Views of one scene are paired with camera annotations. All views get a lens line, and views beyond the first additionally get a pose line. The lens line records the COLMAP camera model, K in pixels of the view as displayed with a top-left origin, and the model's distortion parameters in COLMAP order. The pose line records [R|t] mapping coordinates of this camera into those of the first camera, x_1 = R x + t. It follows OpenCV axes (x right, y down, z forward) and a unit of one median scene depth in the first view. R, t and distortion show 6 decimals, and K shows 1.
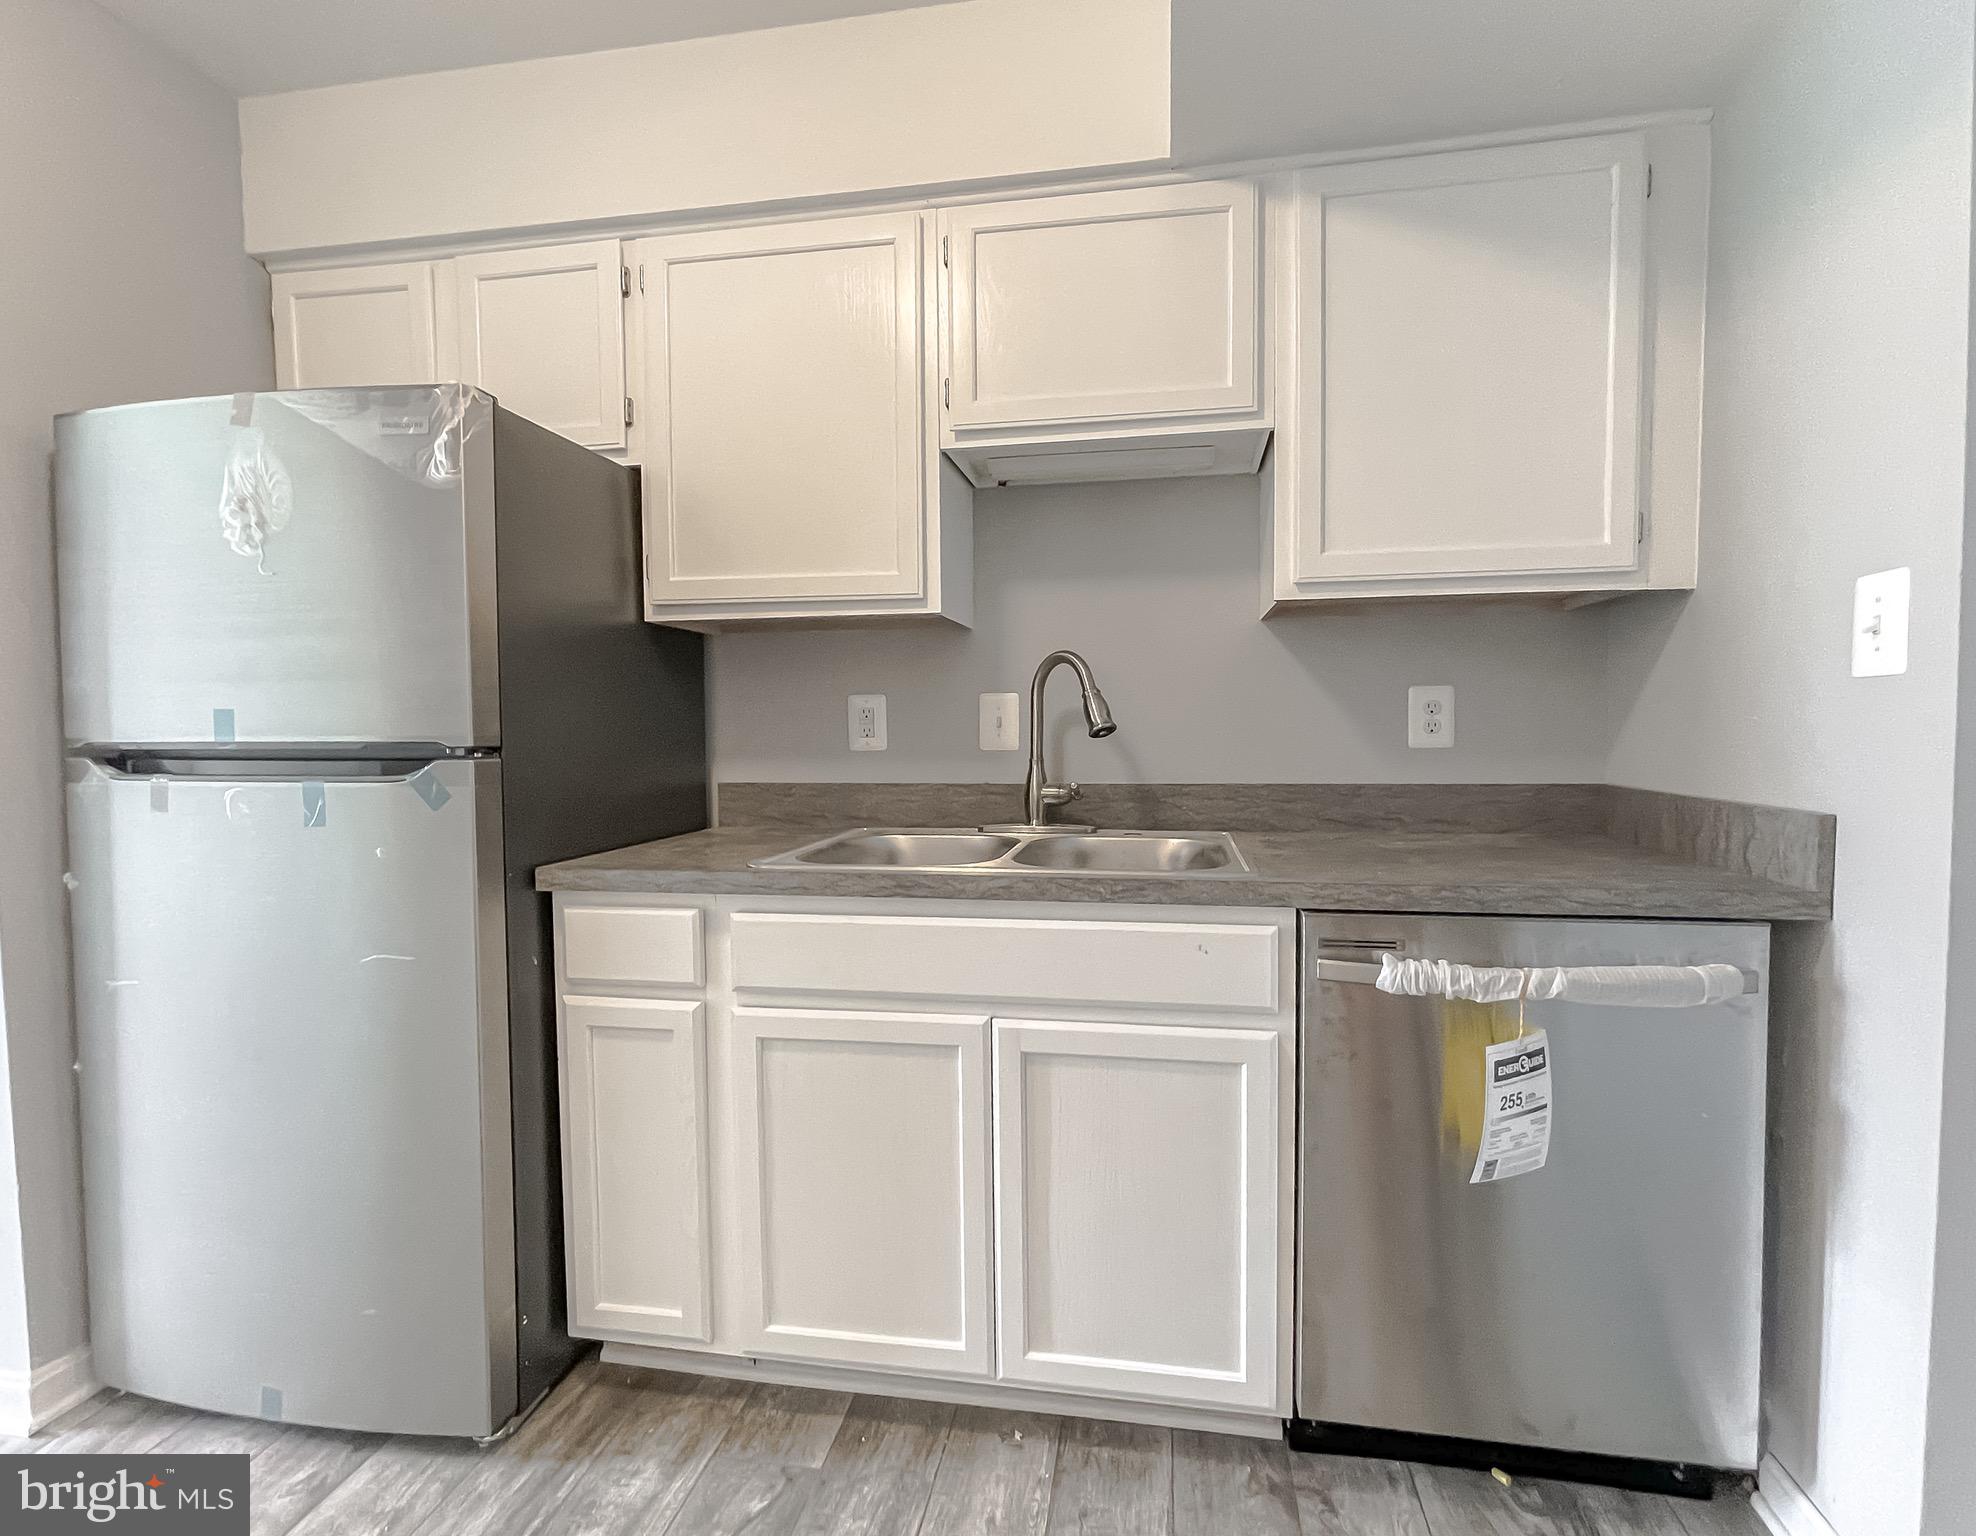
lens RADIAL K [[899.5, 0, 1030.9], [0, 899.5, 764.5], [0, 0, 1]] dist [-0.002795, -0.000248]
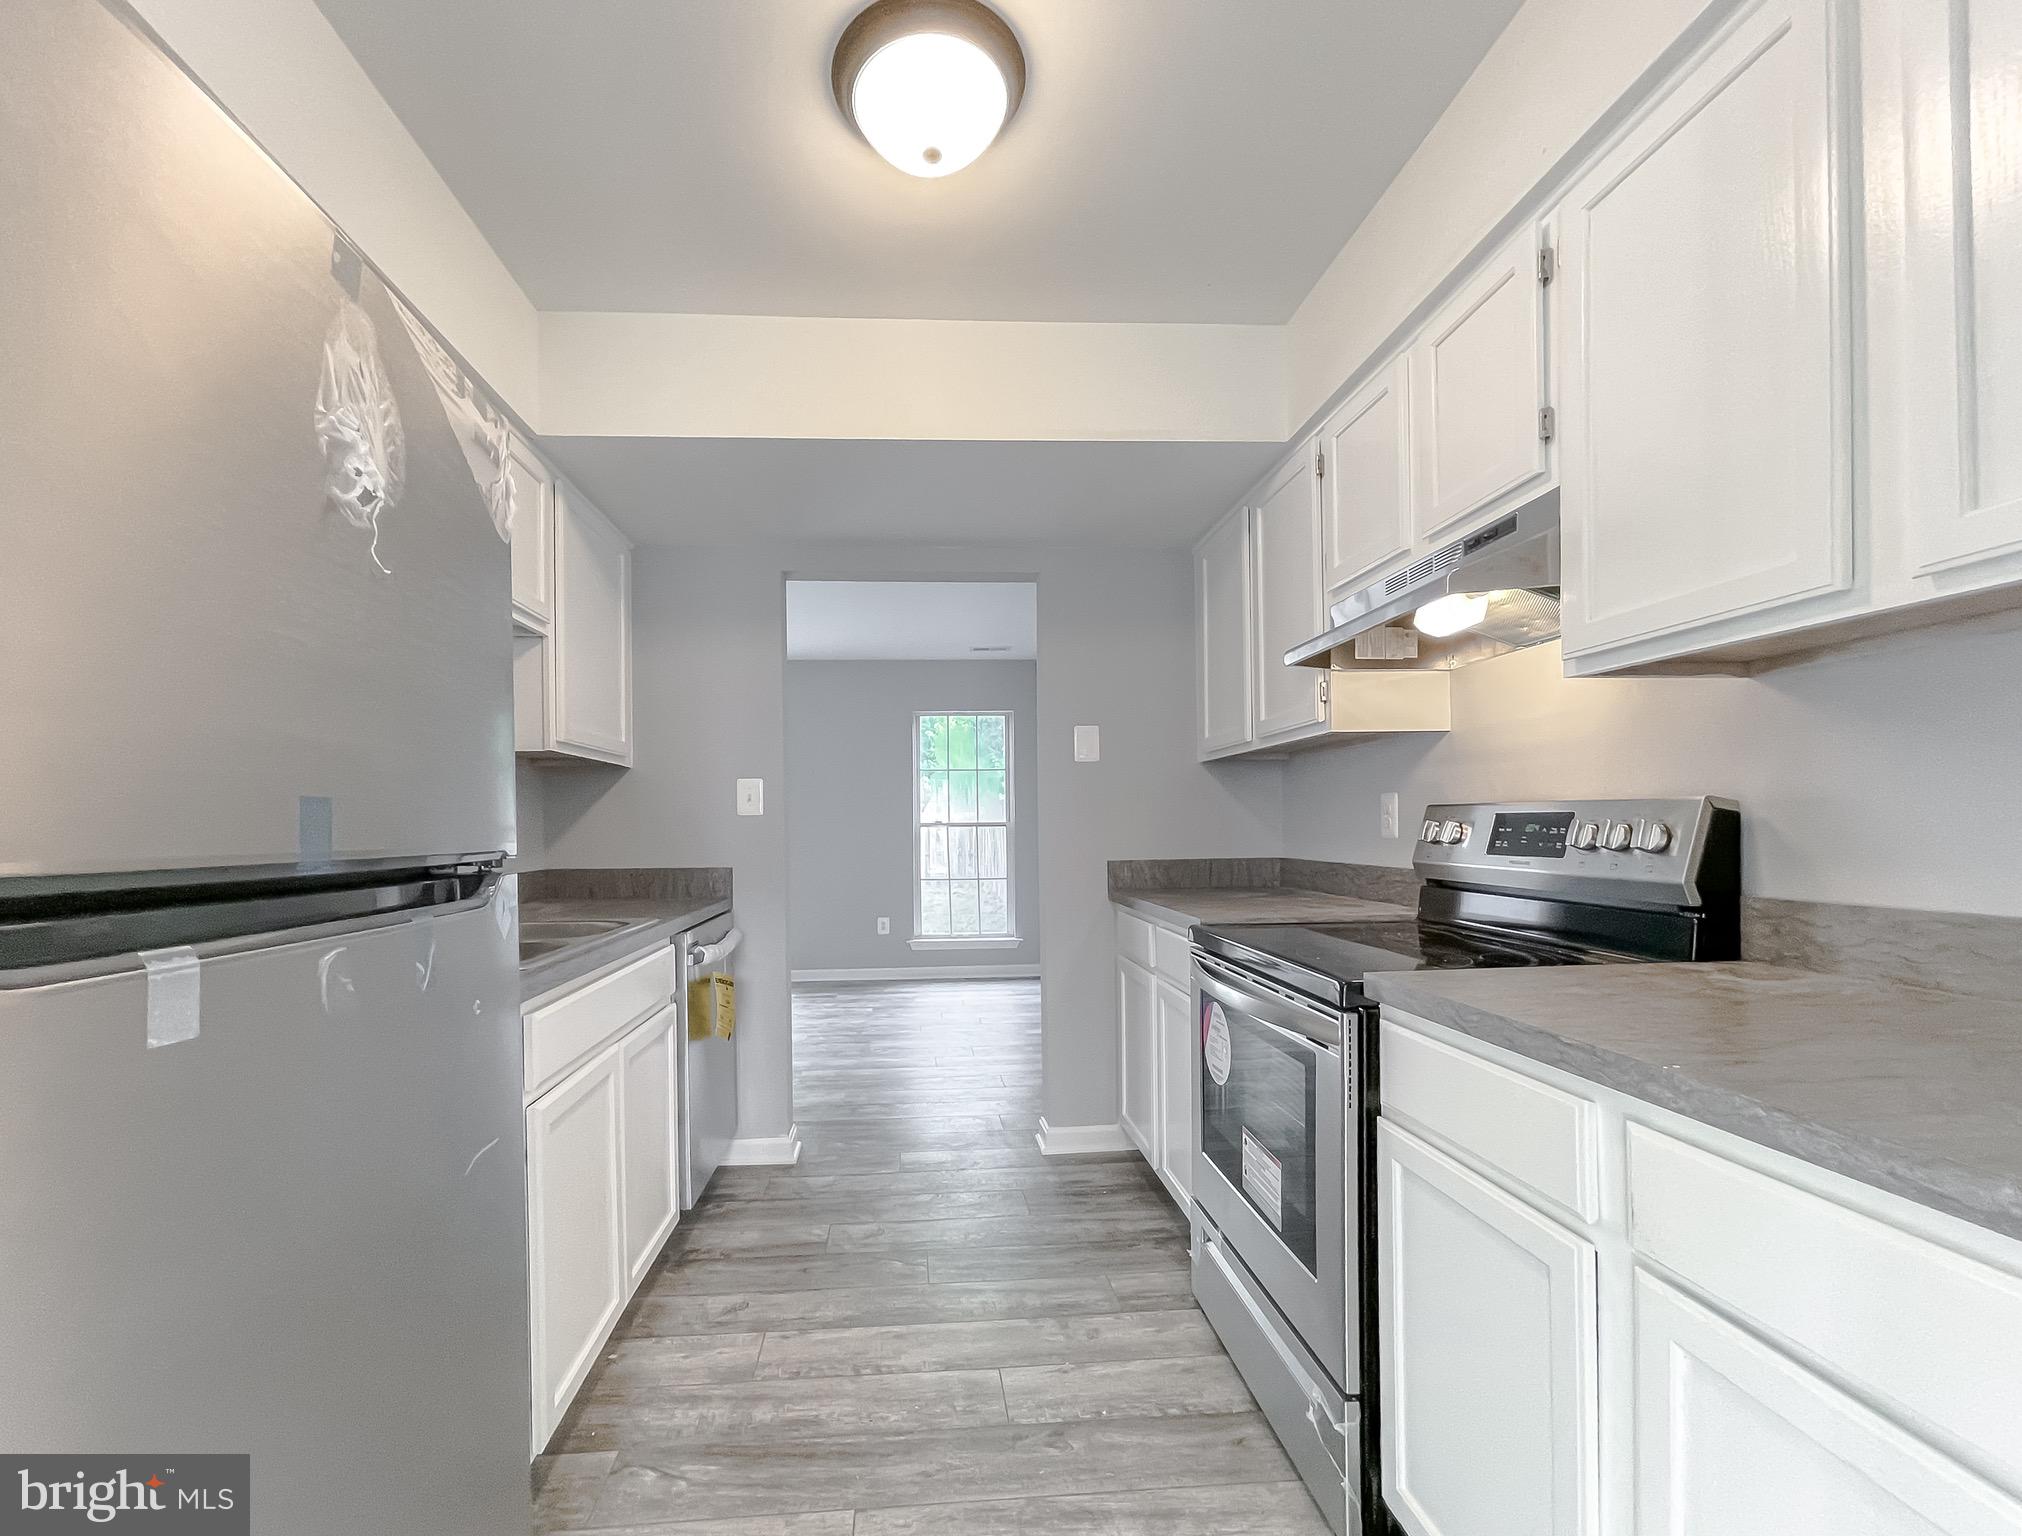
lens RADIAL K [[871.4, 0, 950.1], [0, 871.4, 828.0], [0, 0, 1]] dist [-0.026508, 0.025205]
pose [[-0.204535, 0.010105, 0.978807, -1.394277], [0.049125, 0.998793, -0.000046, -0.023472], [-0.977626, 0.048075, -0.204785, 0.726671]]
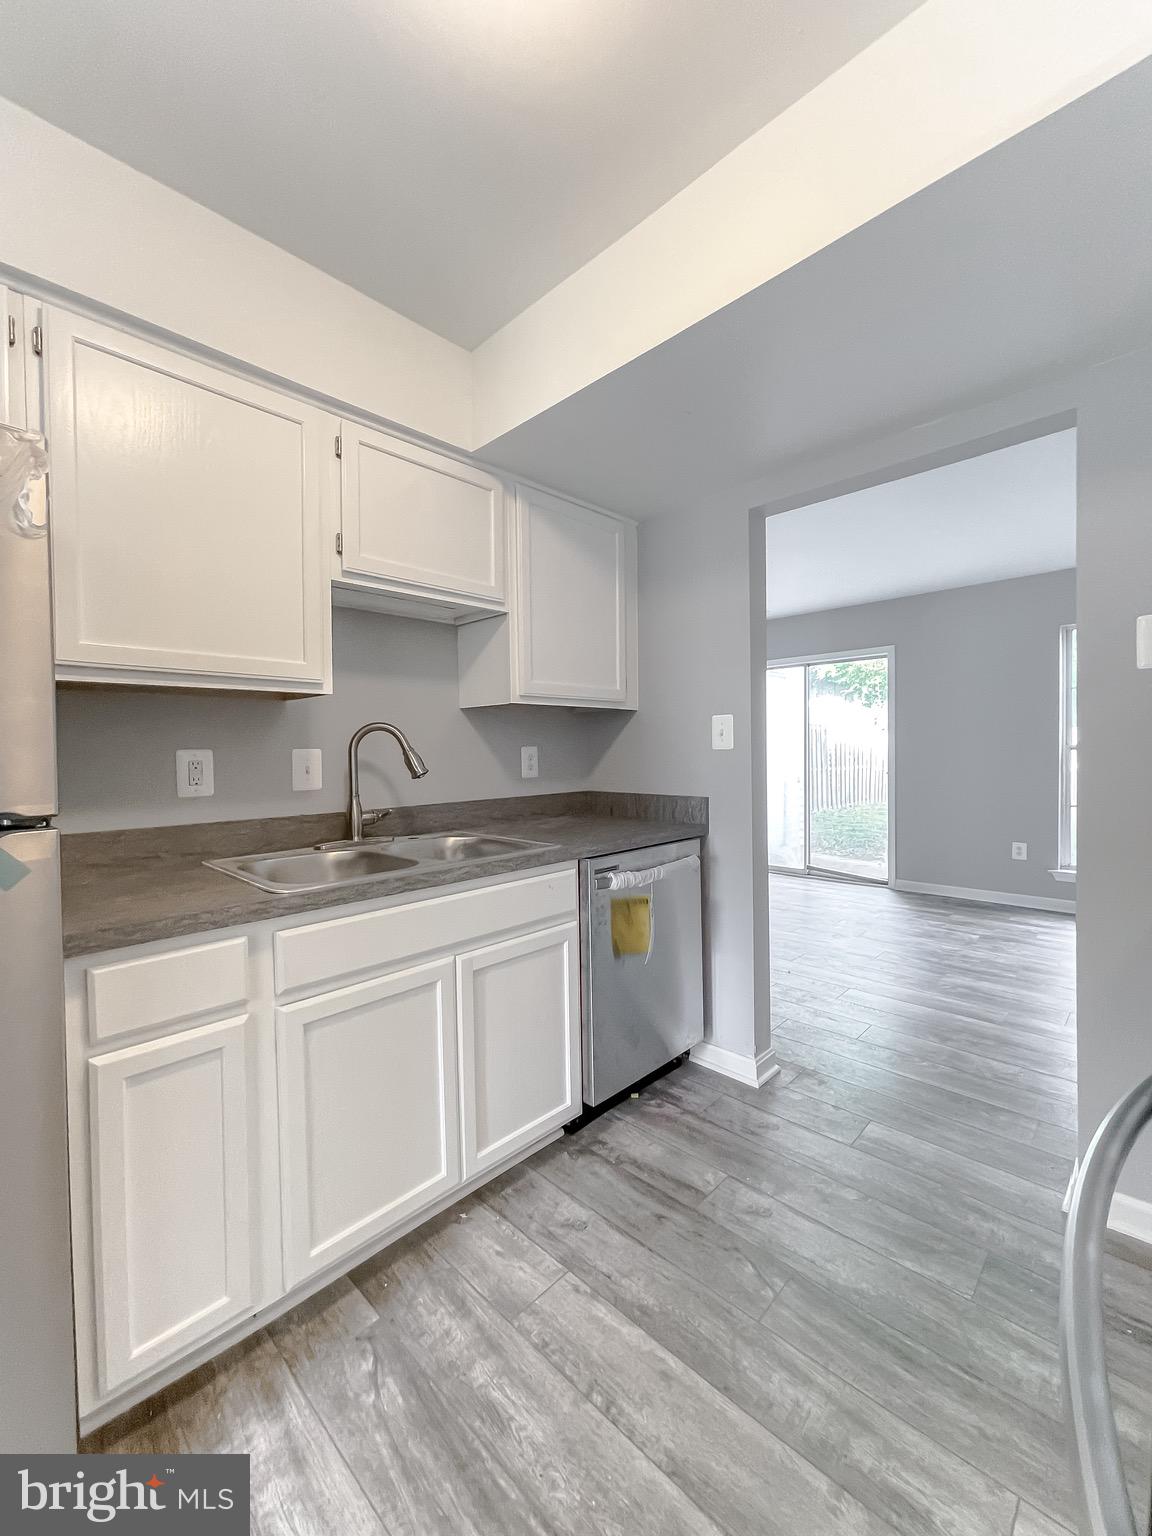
lens RADIAL K [[615.8, 0, 571.6], [0, 615.8, 760.5], [0, 0, 1]] dist [0.002861, -0.001871]
pose [[0.583952, -0.013922, 0.811668, -0.778255], [0.043655, 0.998945, -0.014273, -0.041962], [-0.810613, 0.043768, 0.583944, 0.162128]]
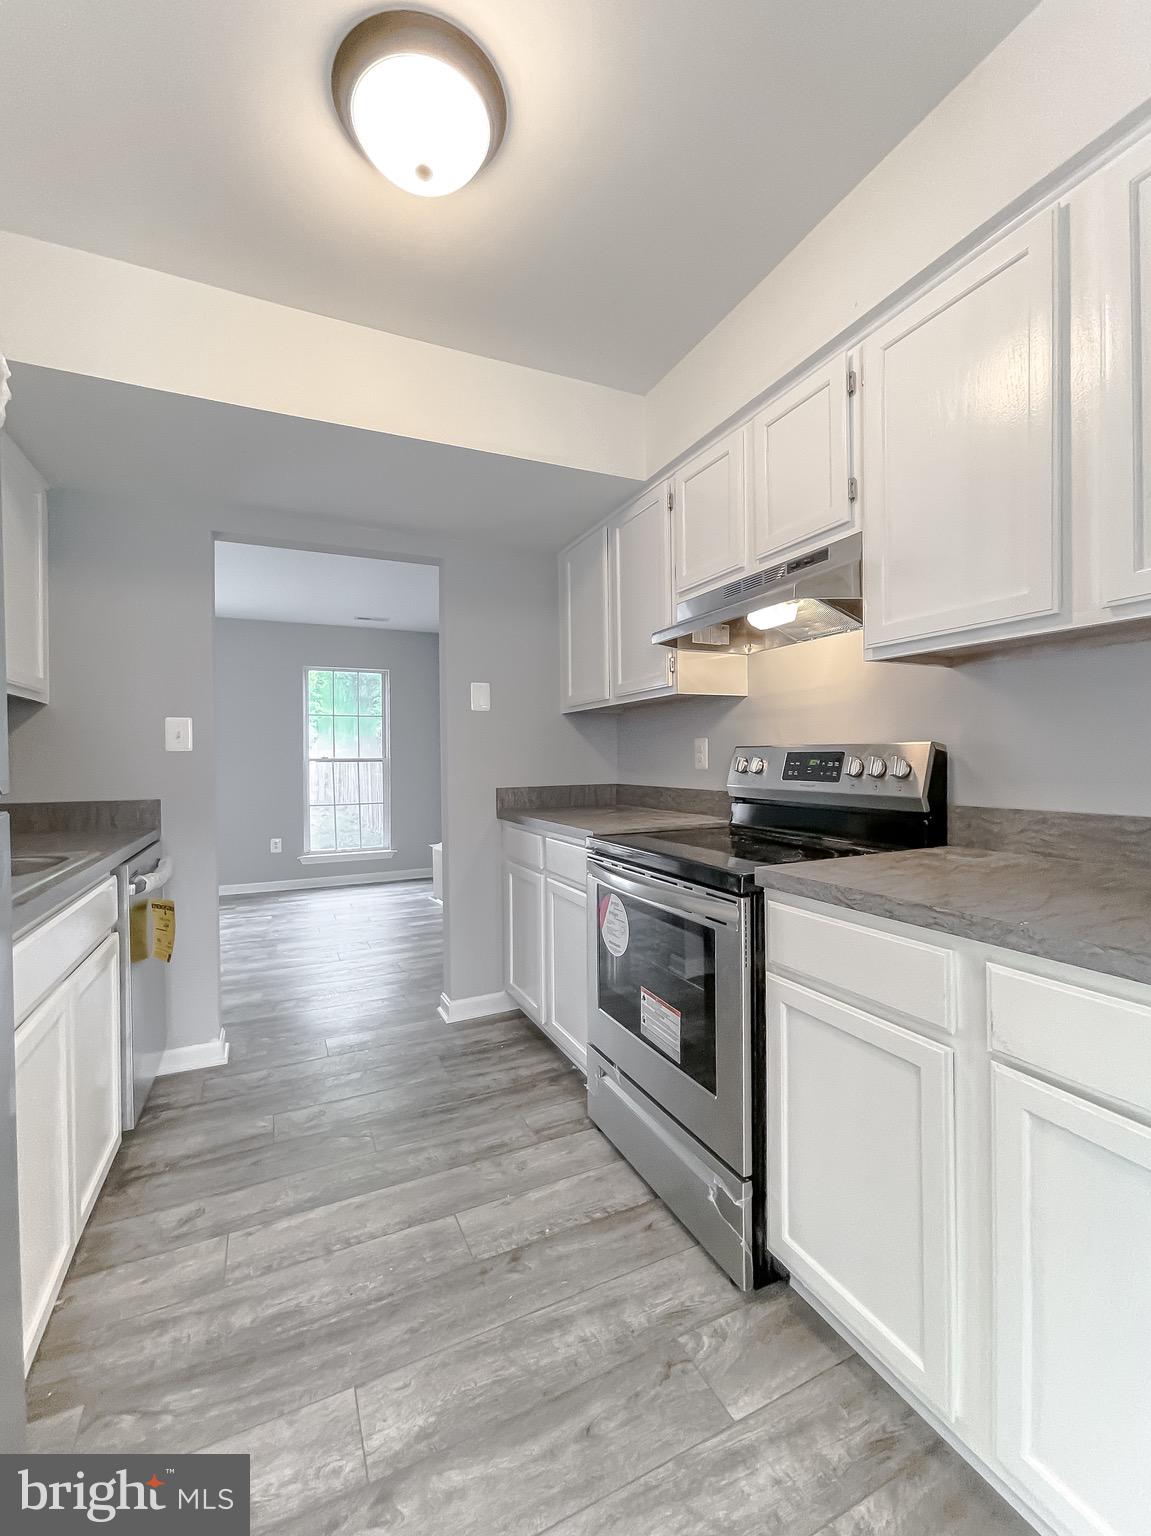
lens RADIAL K [[643.9, 0, 561.9], [0, 643.9, 763.5], [0, 0, 1]] dist [-0.002069, 0.001194]
pose [[-0.549146, 0.009712, 0.835670, -1.214405], [0.045550, 0.998794, 0.018325, -0.029599], [-0.834484, 0.048127, -0.548926, 0.856066]]
